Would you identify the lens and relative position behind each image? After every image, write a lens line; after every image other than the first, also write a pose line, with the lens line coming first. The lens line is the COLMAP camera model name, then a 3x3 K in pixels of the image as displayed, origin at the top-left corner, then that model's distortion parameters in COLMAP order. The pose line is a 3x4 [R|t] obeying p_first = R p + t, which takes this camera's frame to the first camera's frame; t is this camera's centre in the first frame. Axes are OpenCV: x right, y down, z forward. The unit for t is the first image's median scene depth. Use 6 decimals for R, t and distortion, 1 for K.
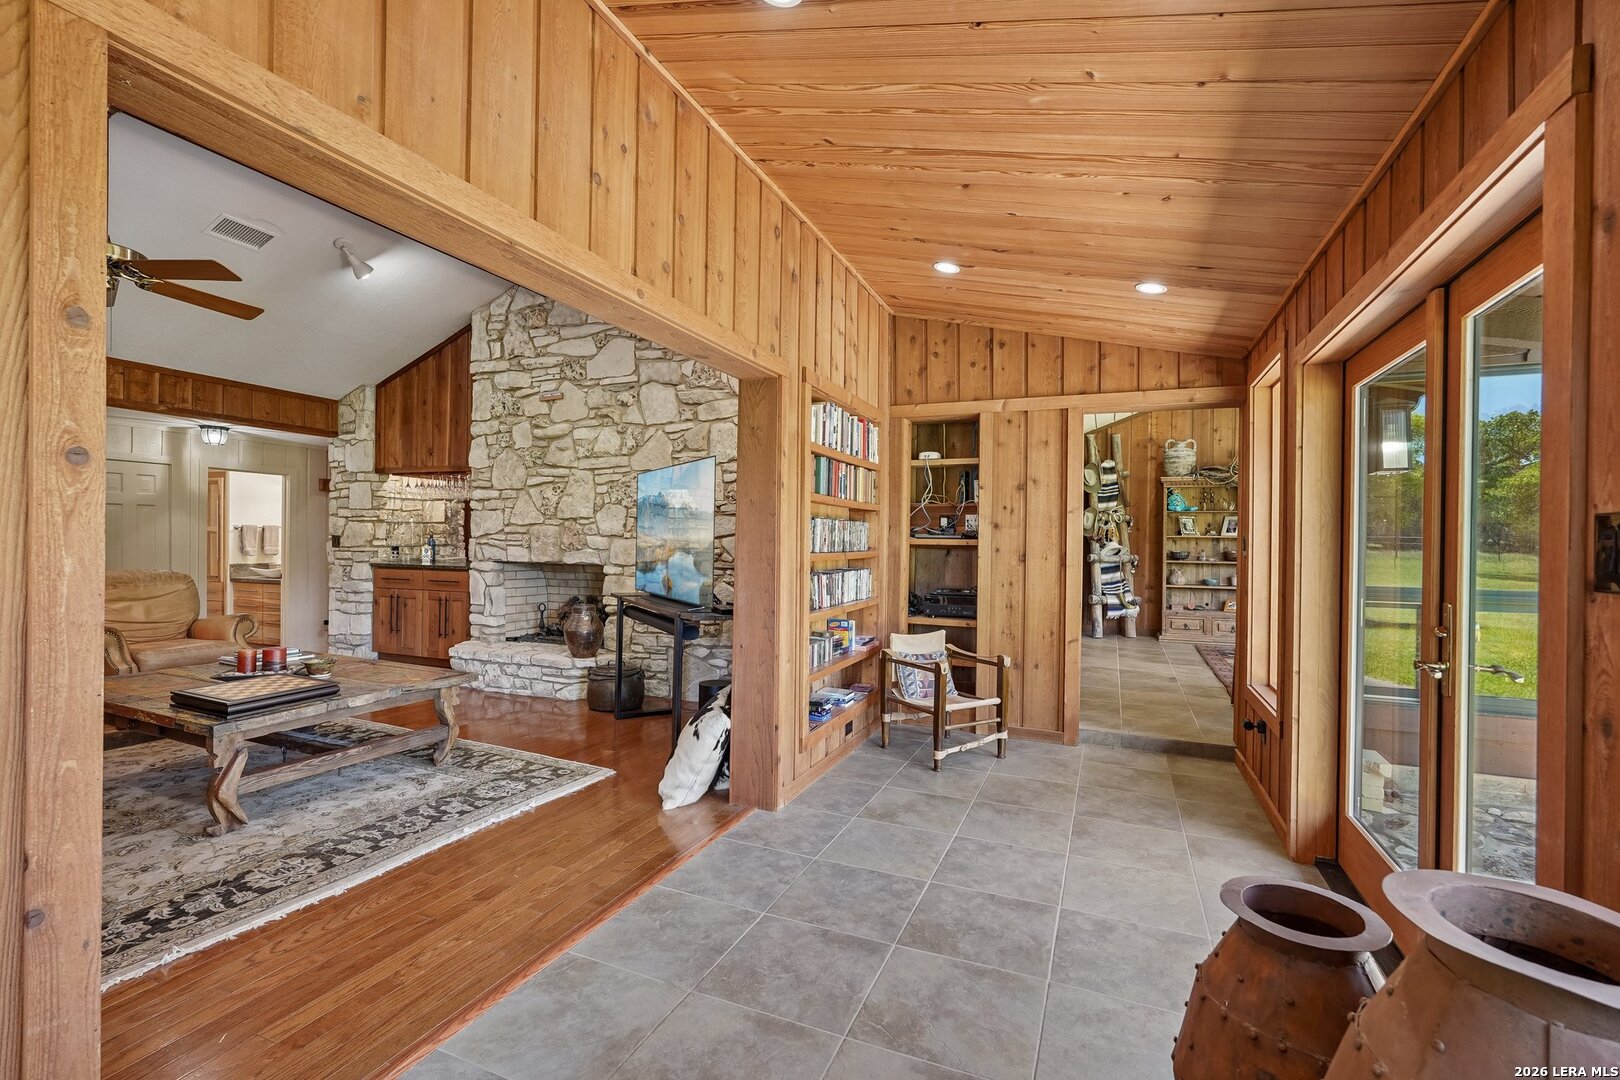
lens RADIAL K [[719.7, 0, 809.5], [0, 719.7, 542.2], [0, 0, 1]] dist [-0.002226, -0.000014]
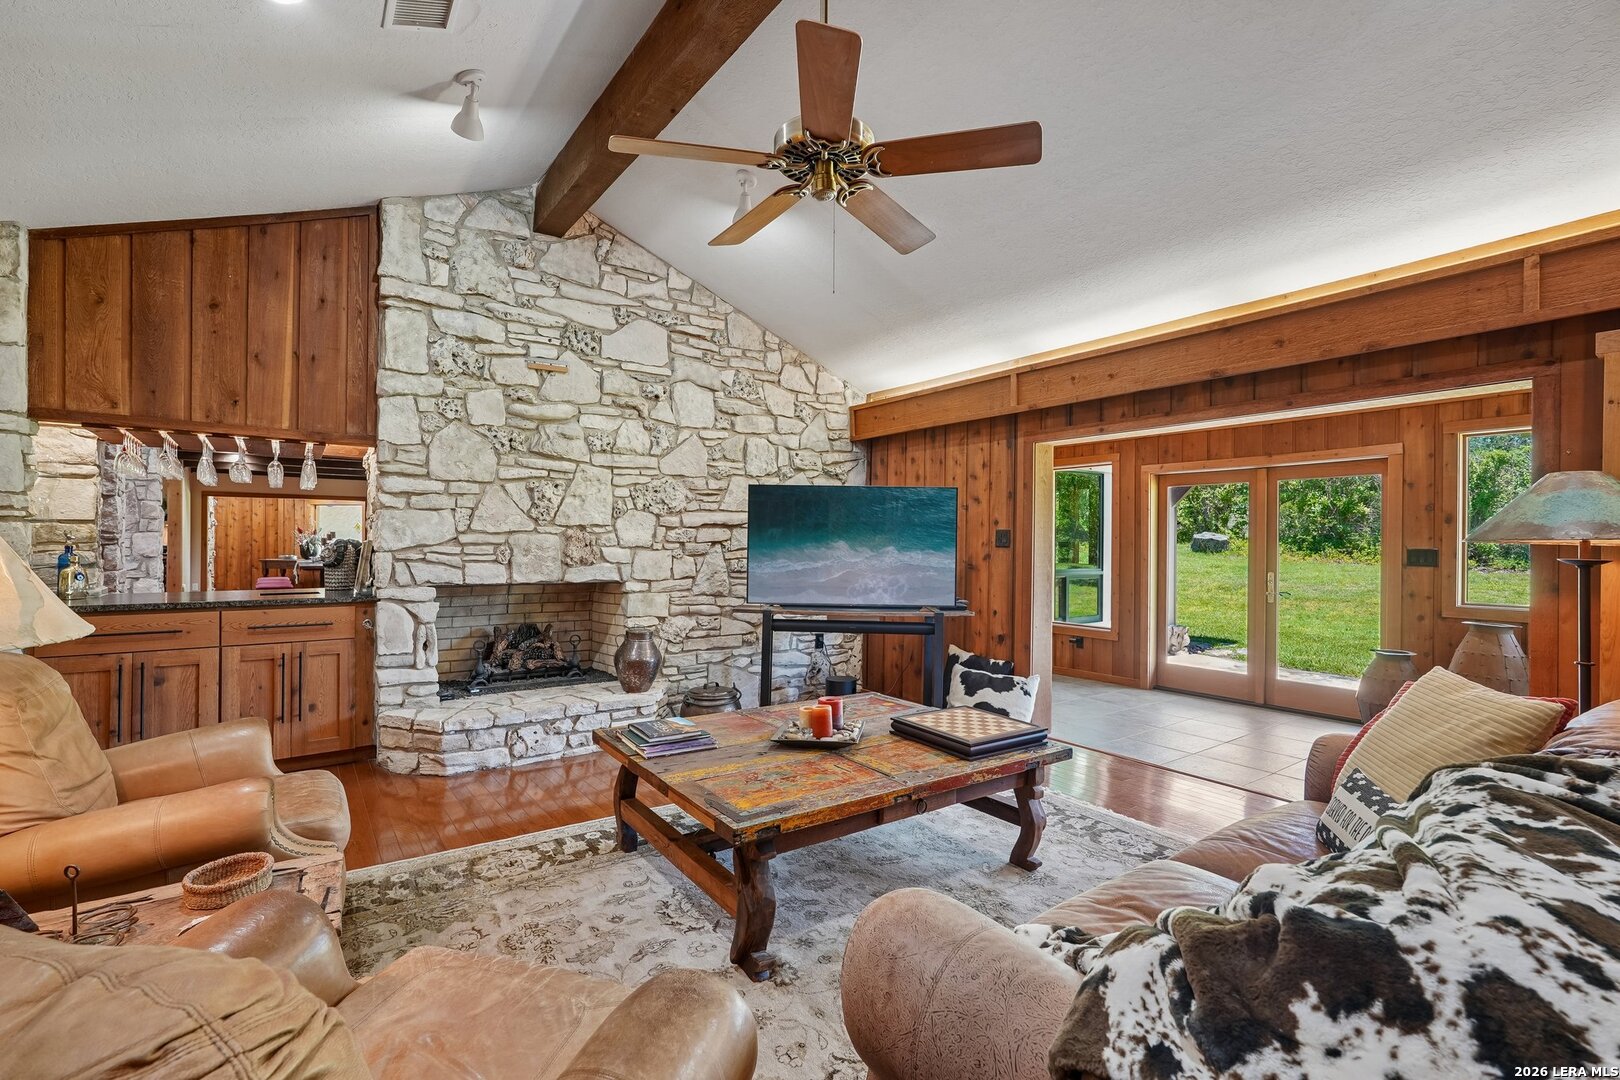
lens RADIAL K [[719.7, 0, 808.9], [0, 719.7, 539.2], [0, 0, 1]] dist [-0.002226, -0.000014]
pose [[0.503298, -0.002465, 0.864109, -0.897901], [-0.002051, 0.999990, 0.004047, -0.021726], [-0.864110, -0.003809, 0.503288, 0.379230]]
